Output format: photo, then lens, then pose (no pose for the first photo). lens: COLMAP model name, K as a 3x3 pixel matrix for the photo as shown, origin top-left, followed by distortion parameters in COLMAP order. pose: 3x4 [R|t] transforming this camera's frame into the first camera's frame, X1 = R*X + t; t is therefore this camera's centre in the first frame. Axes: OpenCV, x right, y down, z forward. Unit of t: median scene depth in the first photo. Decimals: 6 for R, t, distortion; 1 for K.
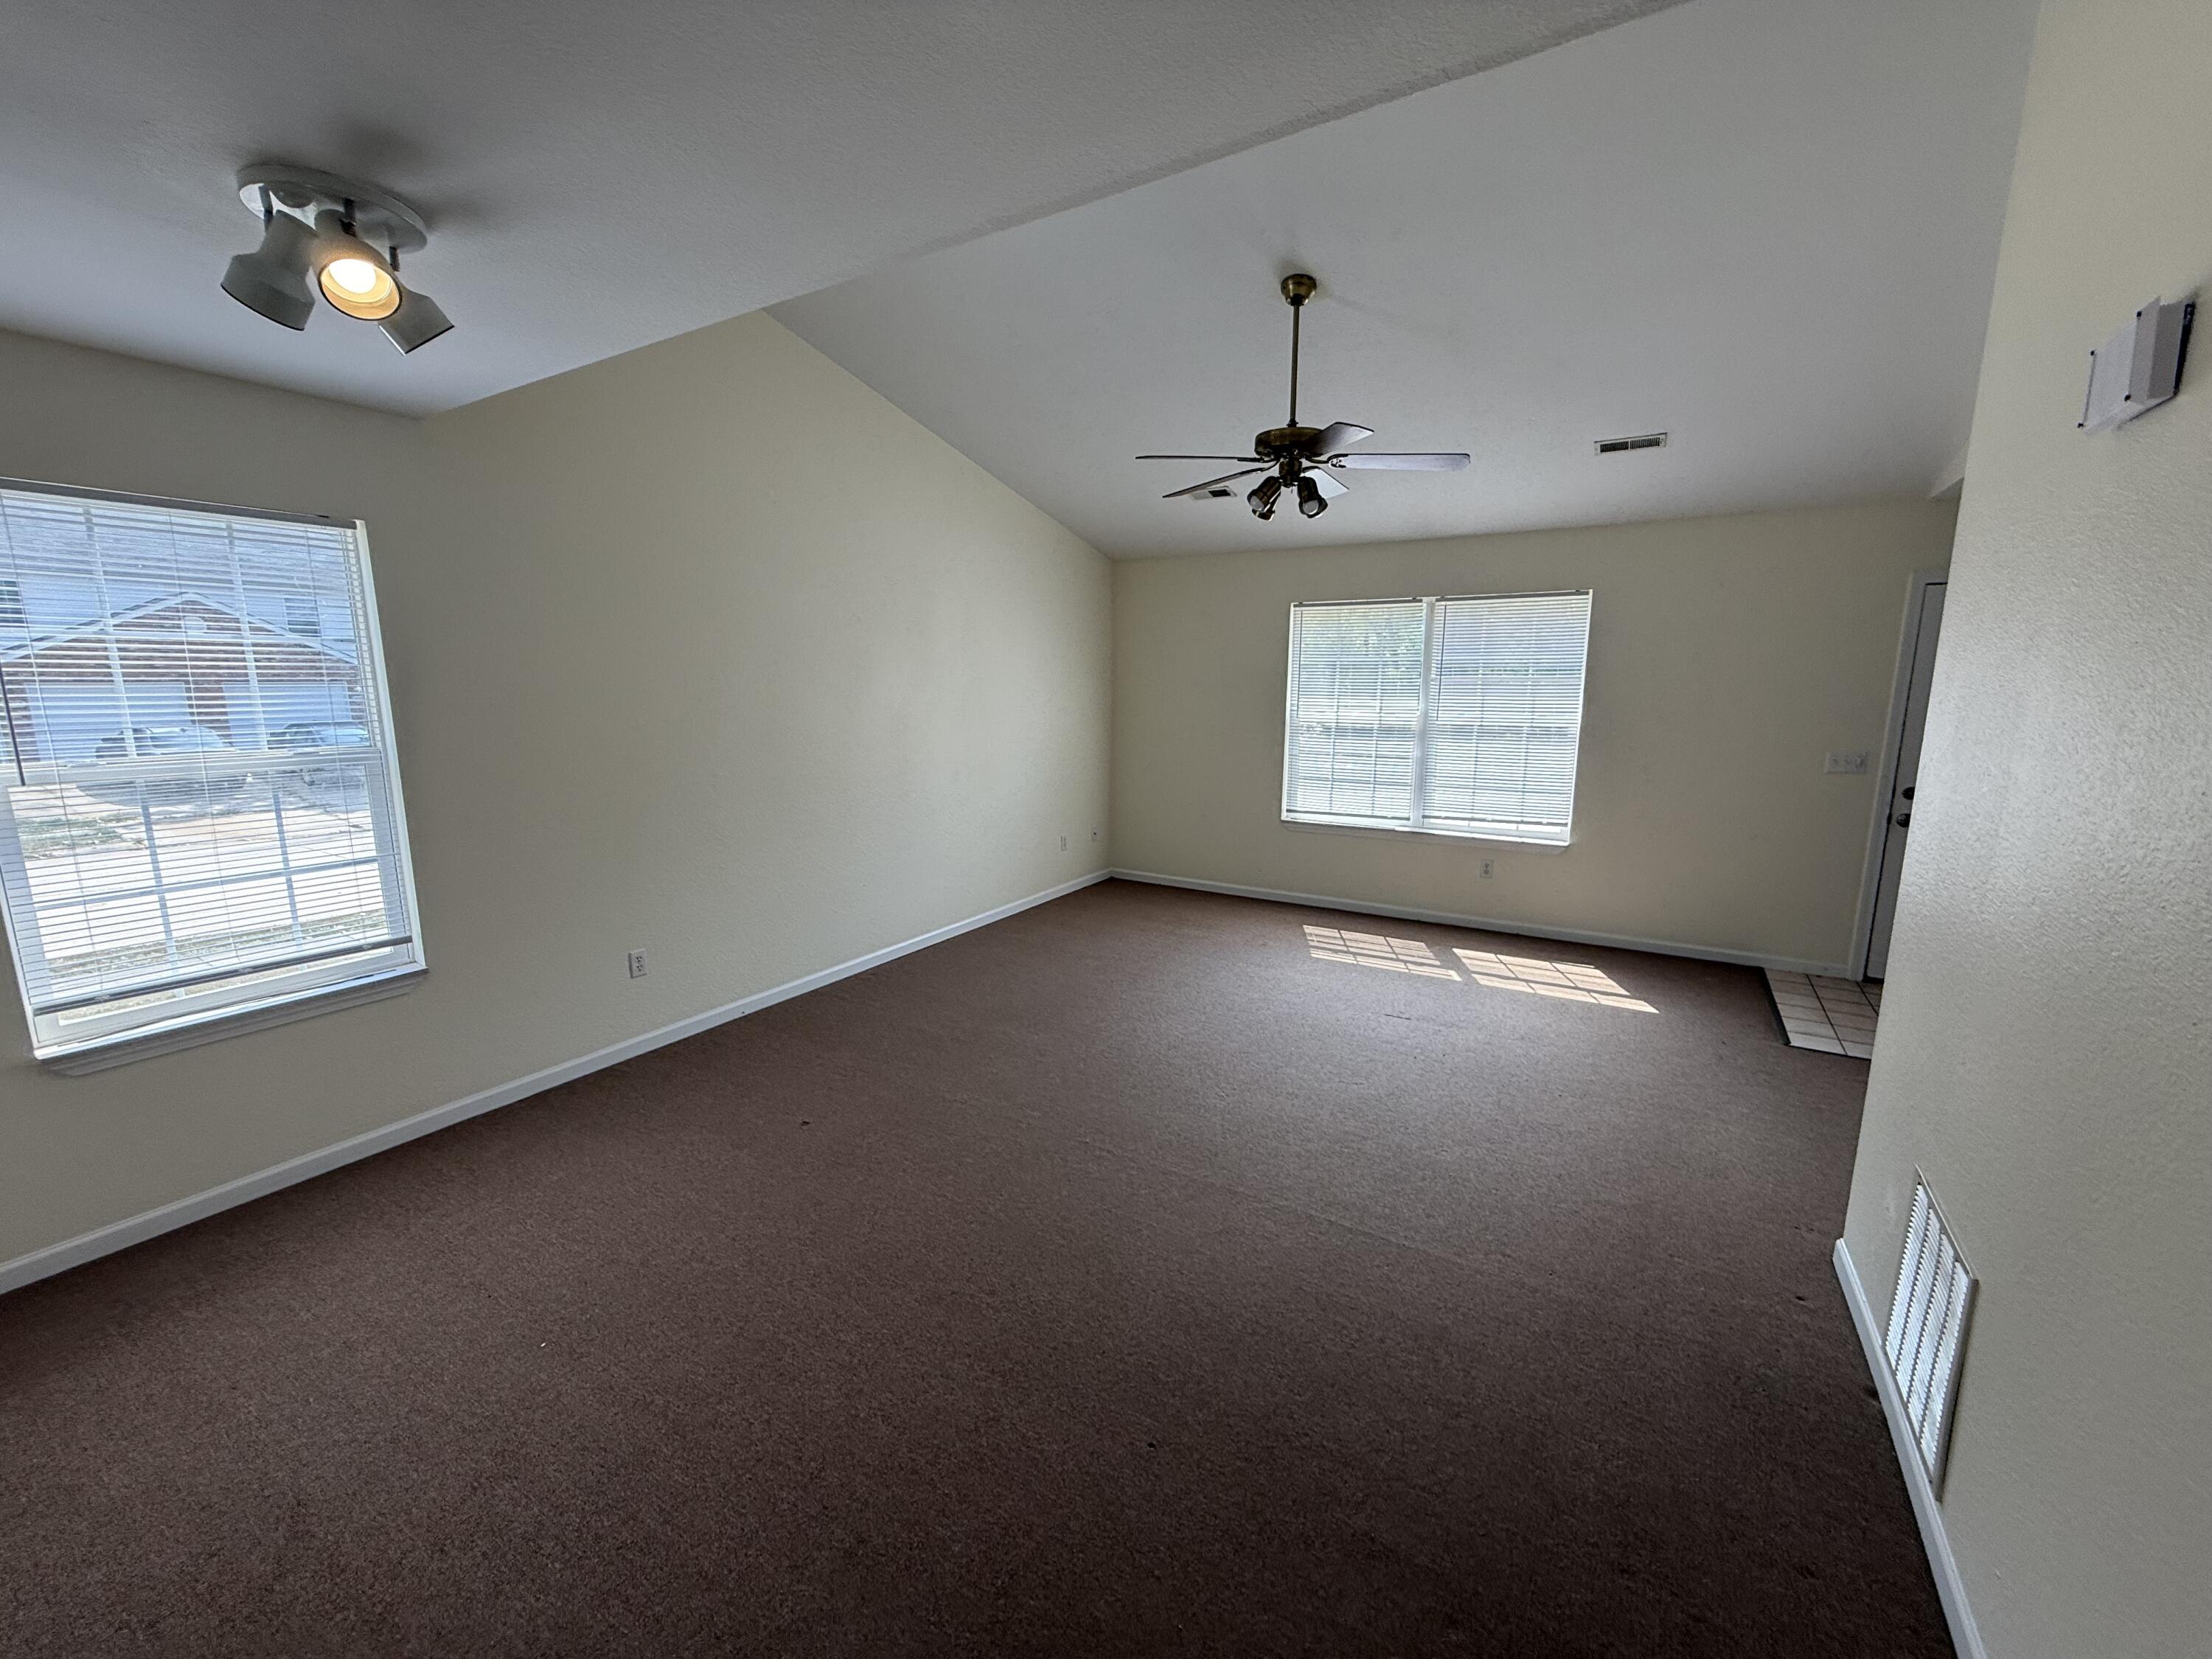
lens RADIAL K [[882.3, 0, 1099.4], [0, 882.3, 826.7], [0, 0, 1]] dist [0.000113, -0.000016]
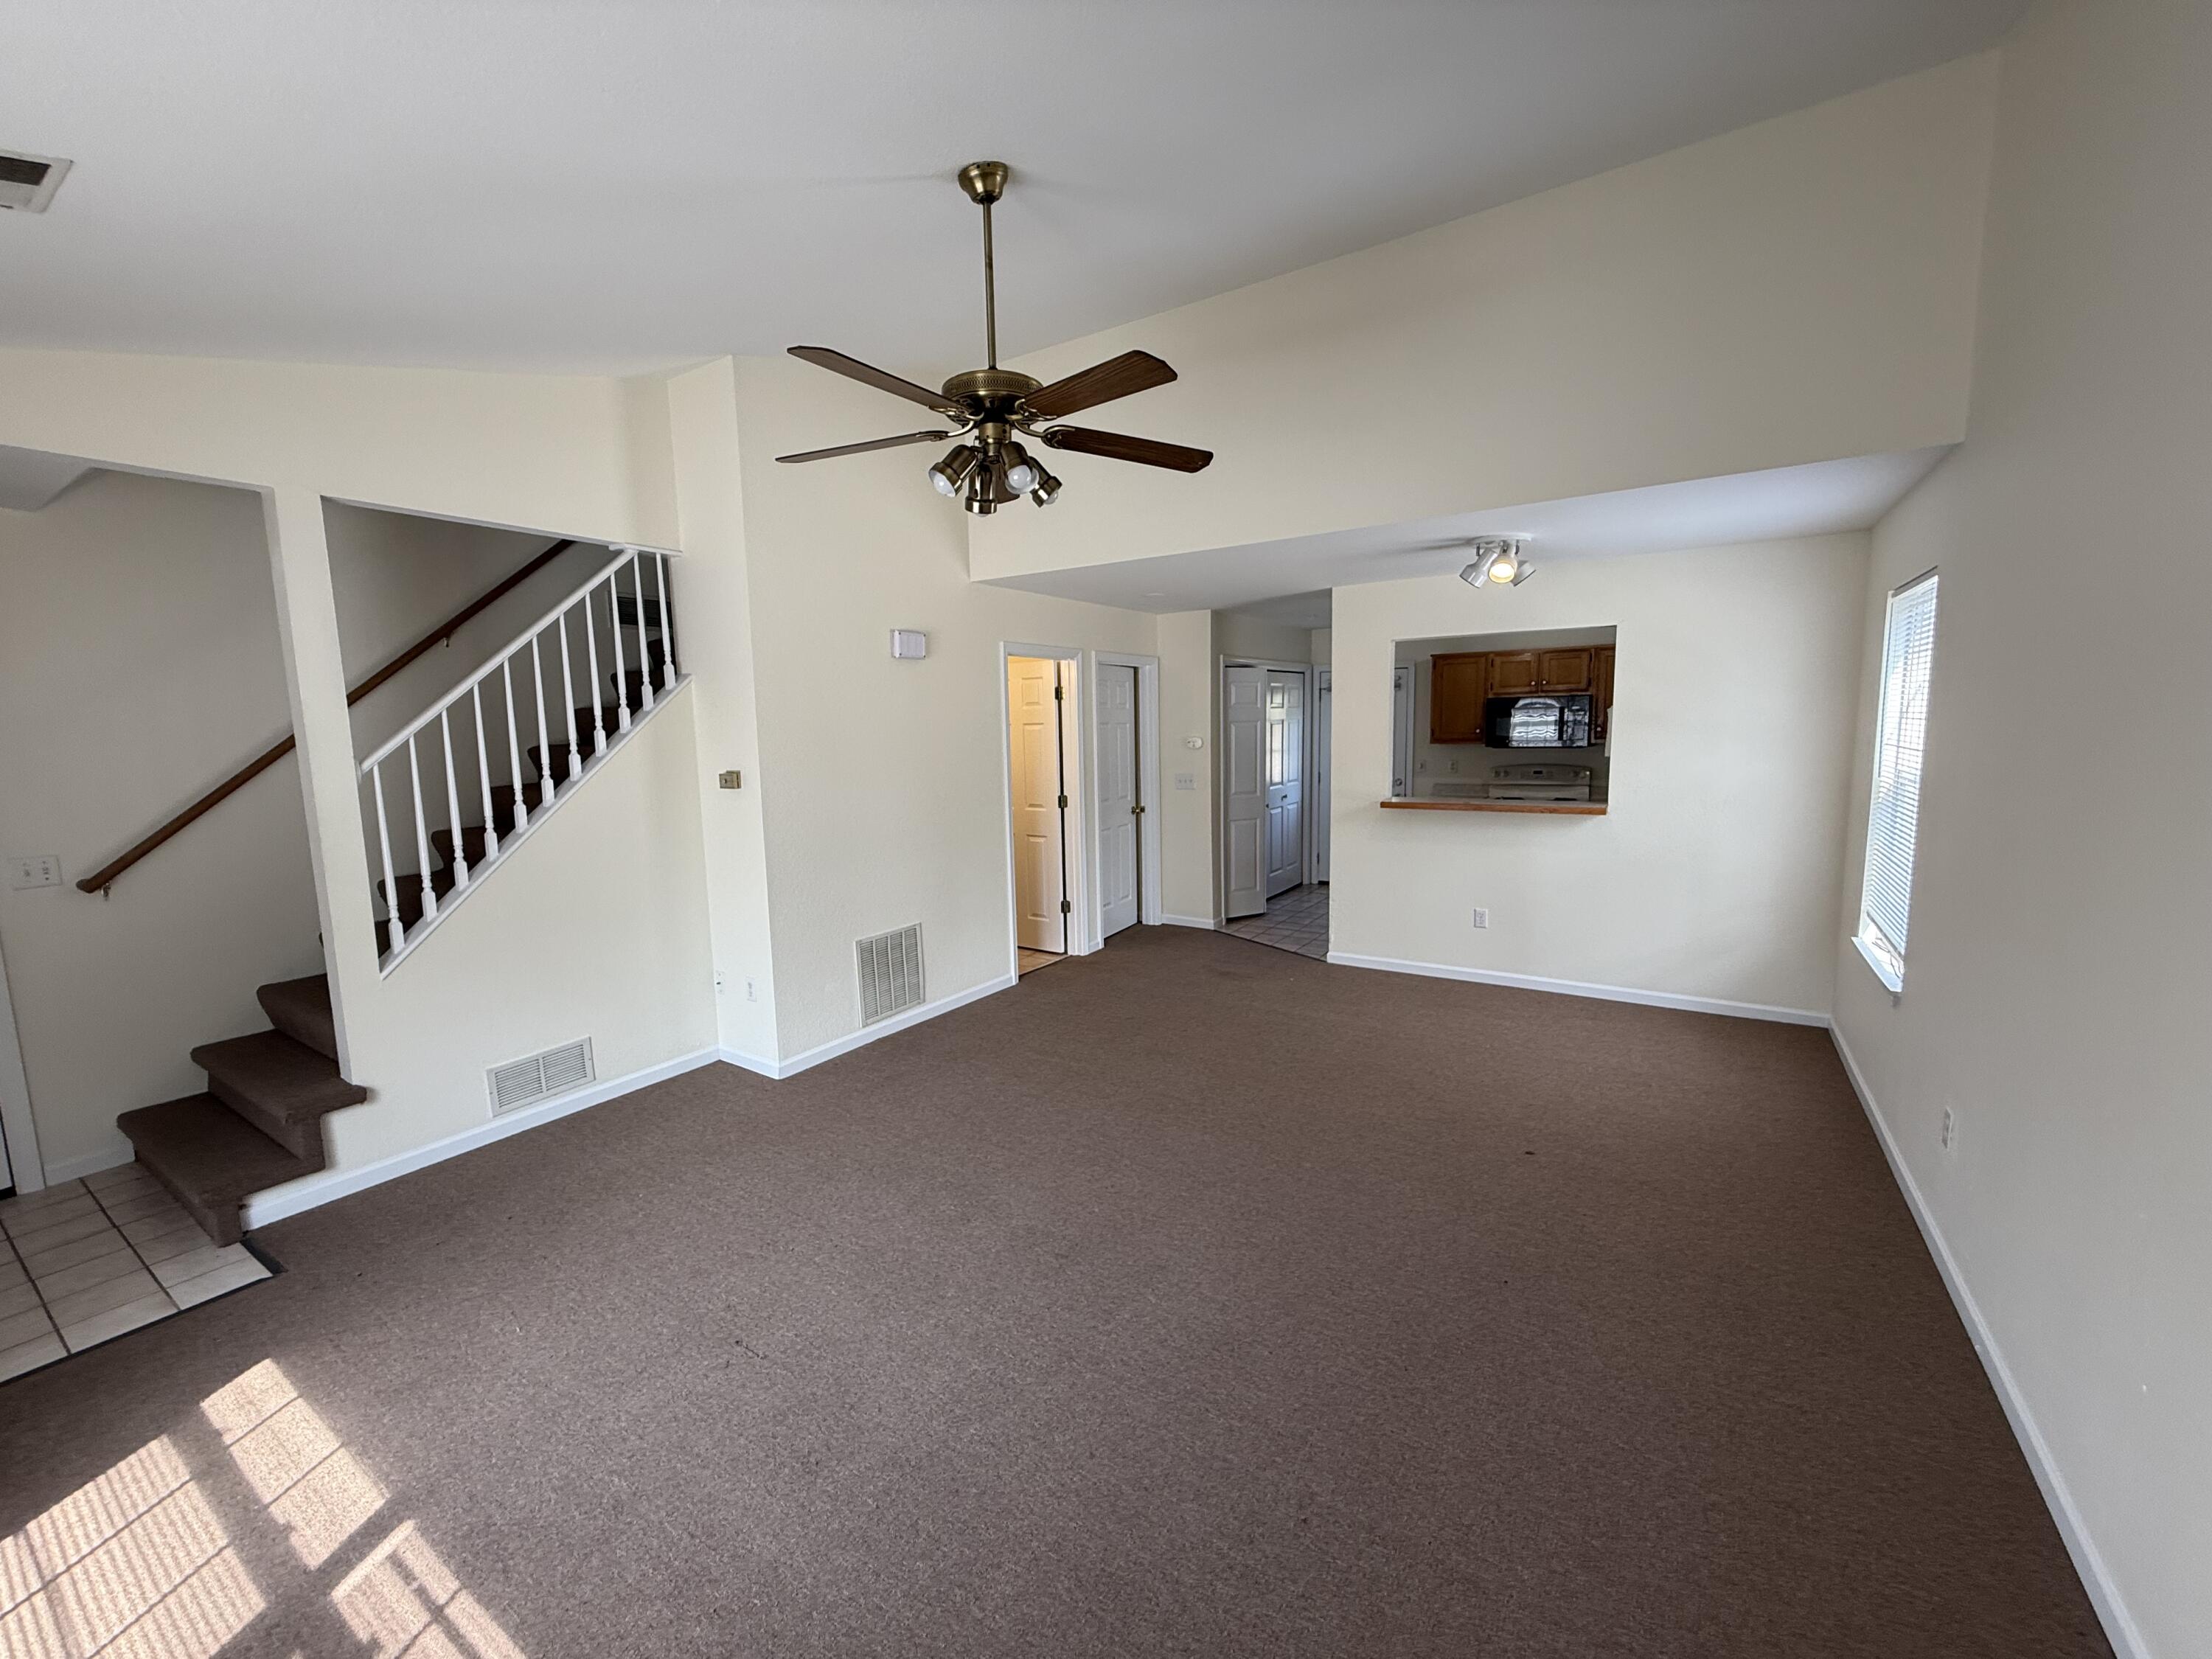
lens RADIAL K [[877.8, 0, 1102.6], [0, 877.8, 829.8], [0, 0, 1]] dist [0.000922, 0.000012]
pose [[-0.999231, 0.019605, 0.033942, 0.077163], [0.028464, 0.958260, 0.284479, -0.203145], [-0.026949, 0.285227, -0.958081, 1.179906]]
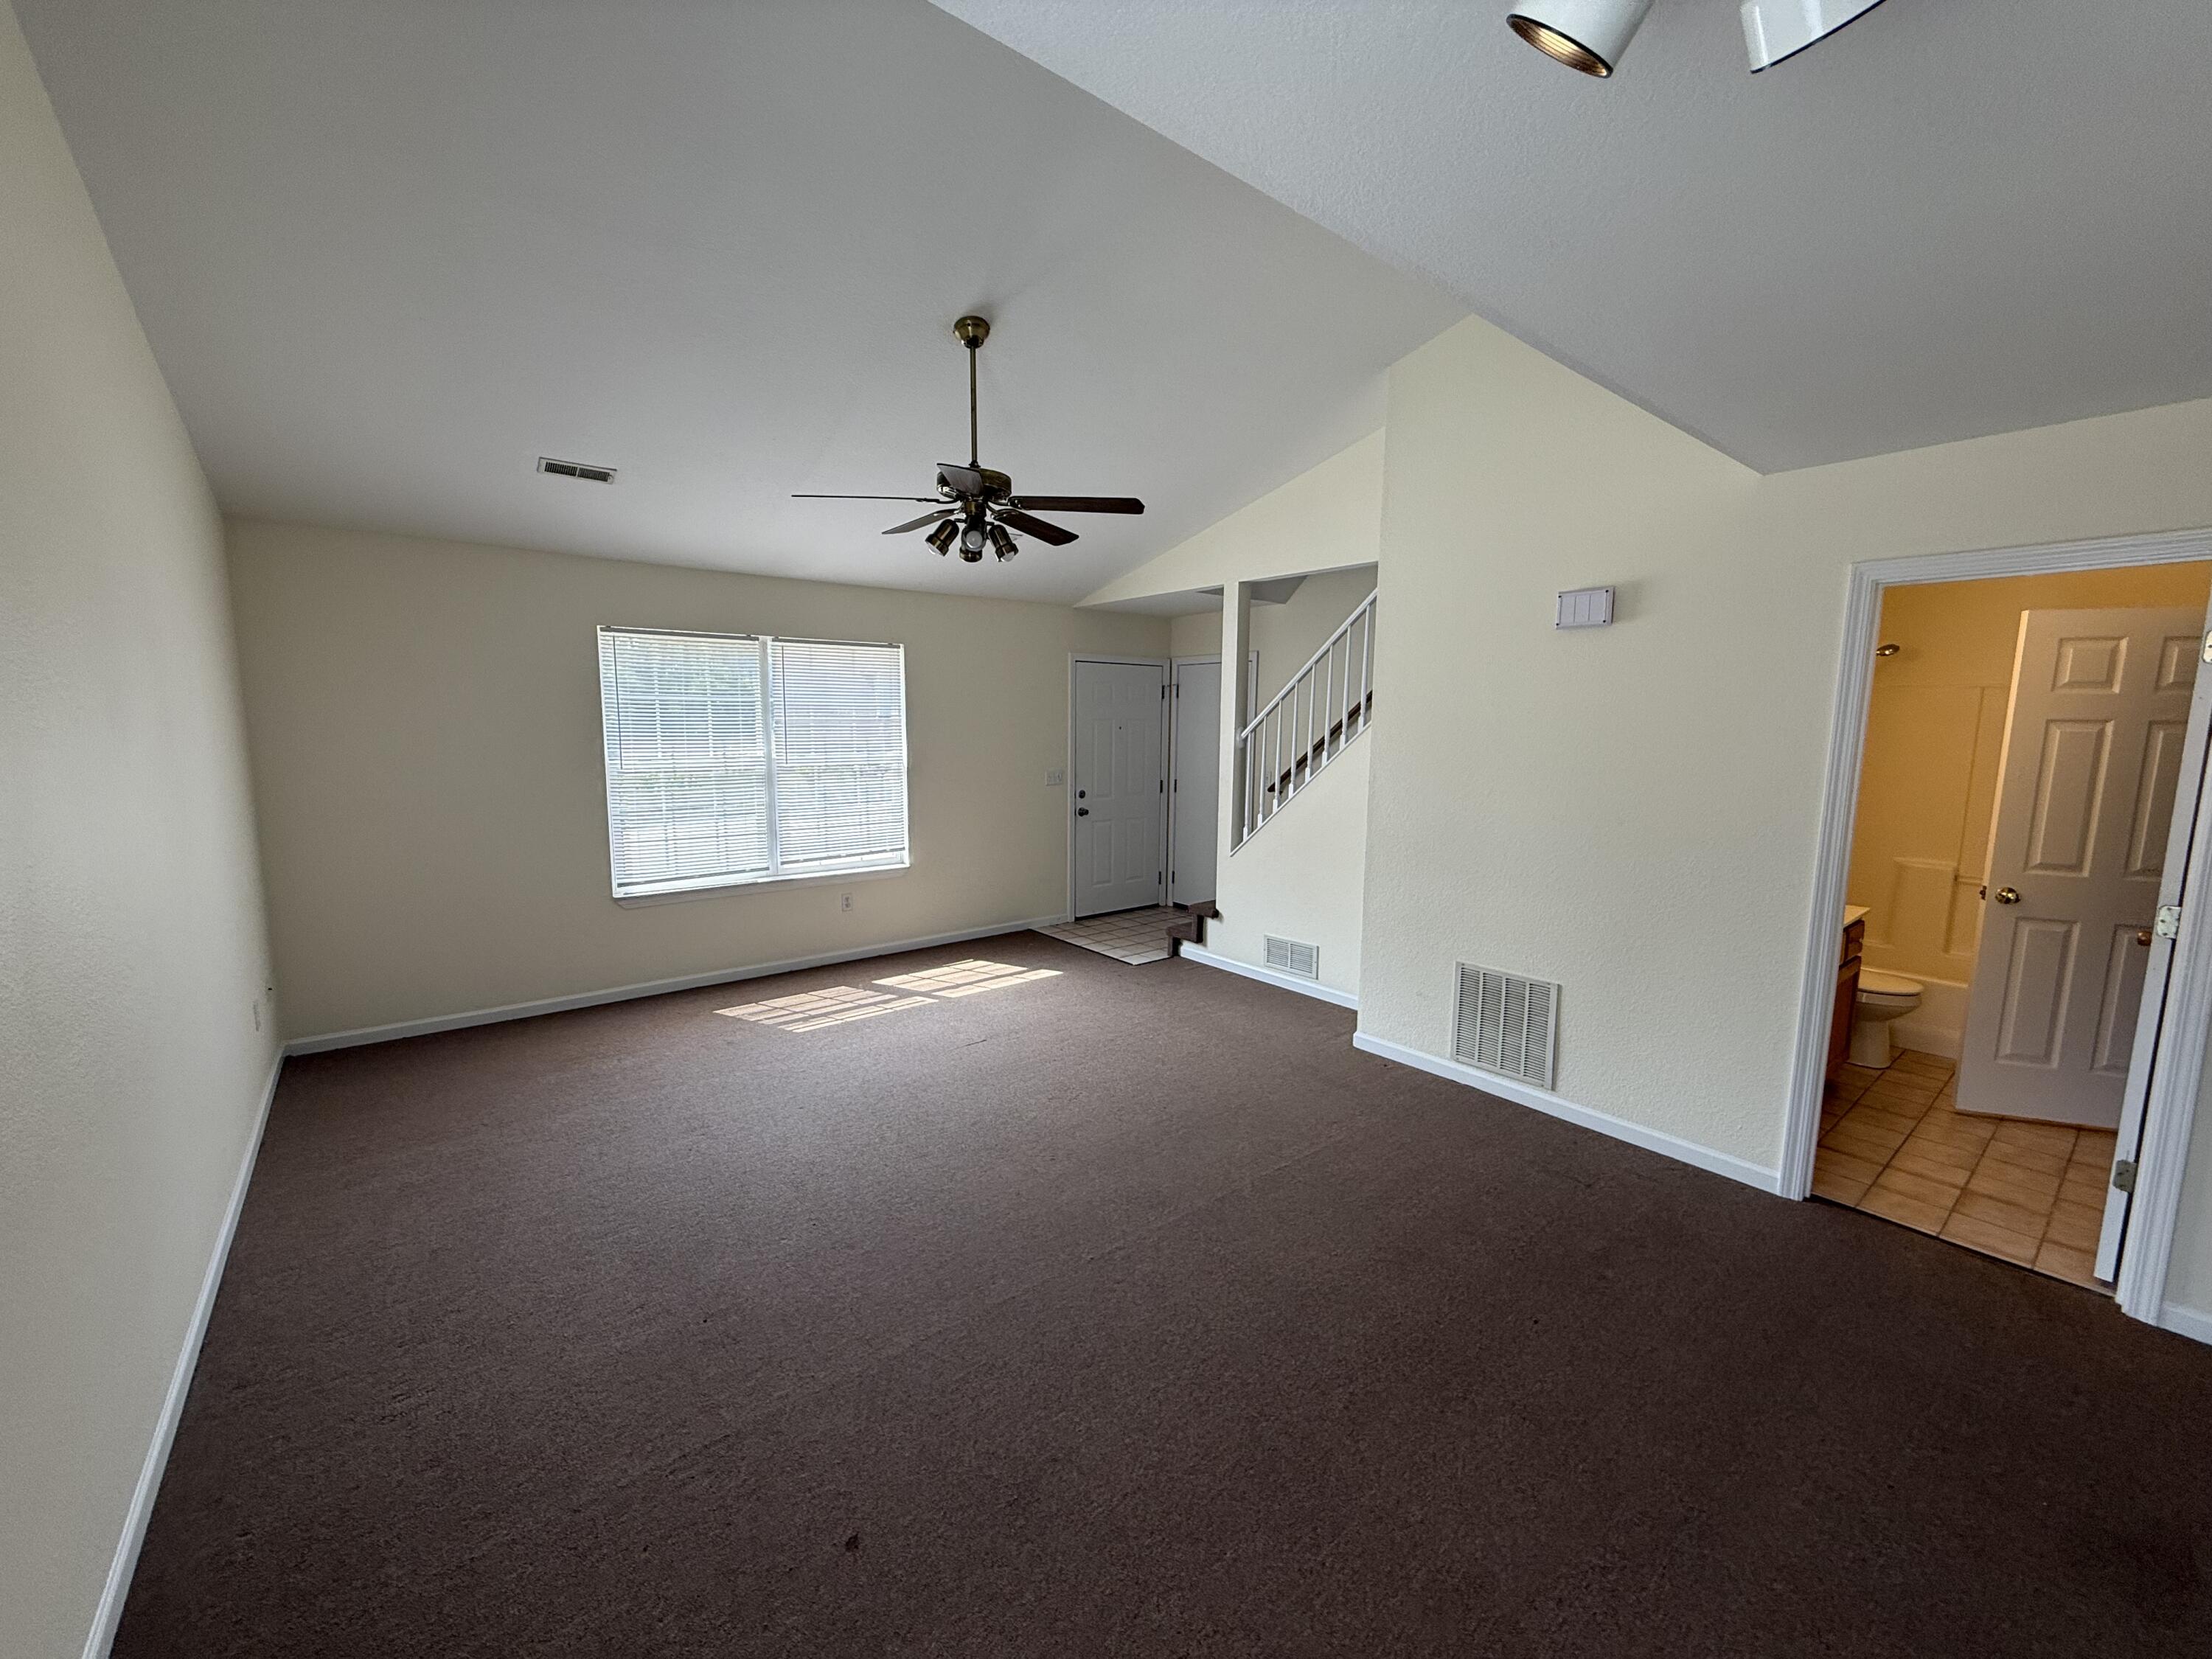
lens RADIAL K [[877.8, 0, 1102.6], [0, 877.8, 829.8], [0, 0, 1]] dist [0.000922, 0.000012]
pose [[0.334989, -0.117991, 0.934805, -0.460921], [0.151110, 0.986014, 0.070304, -0.070457], [-0.930026, 0.117708, 0.348134, 0.385010]]
